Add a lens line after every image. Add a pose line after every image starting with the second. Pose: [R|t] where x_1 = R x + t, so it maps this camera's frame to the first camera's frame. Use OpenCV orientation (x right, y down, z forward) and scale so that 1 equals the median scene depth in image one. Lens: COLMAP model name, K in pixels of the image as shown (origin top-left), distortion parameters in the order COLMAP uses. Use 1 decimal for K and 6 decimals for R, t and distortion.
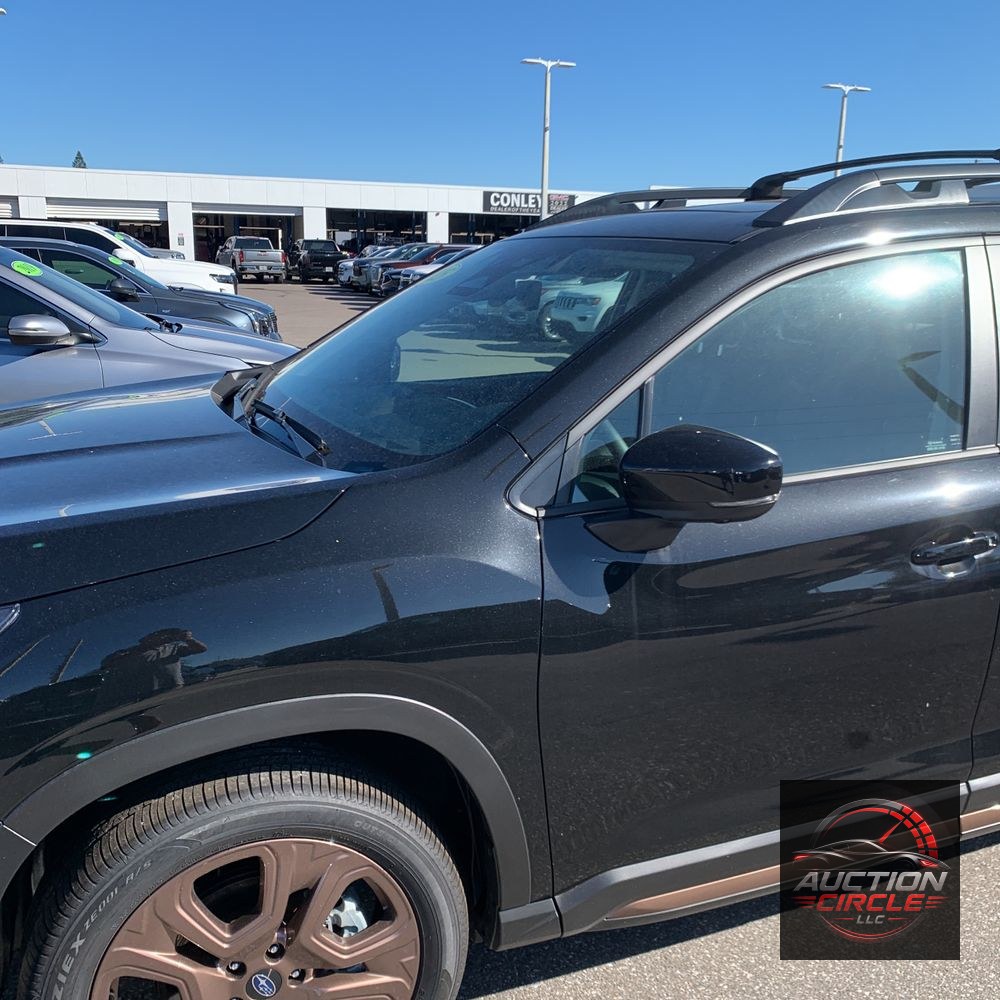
lens RADIAL K [[1036.7, 0, 493.5], [0, 1036.7, 492.5], [0, 0, 1]] dist [0.002888, 0.000000]
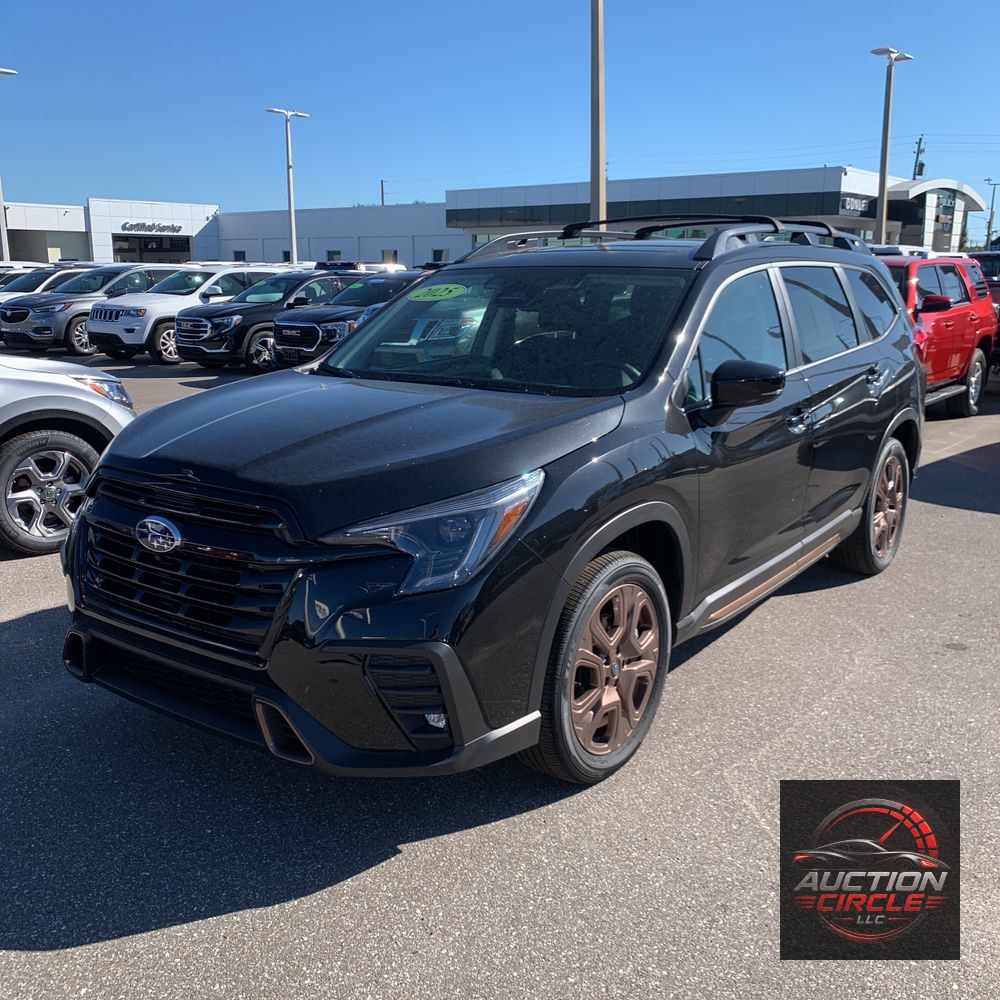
lens RADIAL K [[1036.7, 0, 499.0], [0, 1036.7, 500.4], [0, 0, 1]] dist [0.002888, 0.000000]
pose [[0.847256, -0.121982, 0.516988, -0.156087], [0.122977, 0.991877, 0.032491, 0.010530], [-0.516752, 0.036049, 0.855376, -0.058450]]
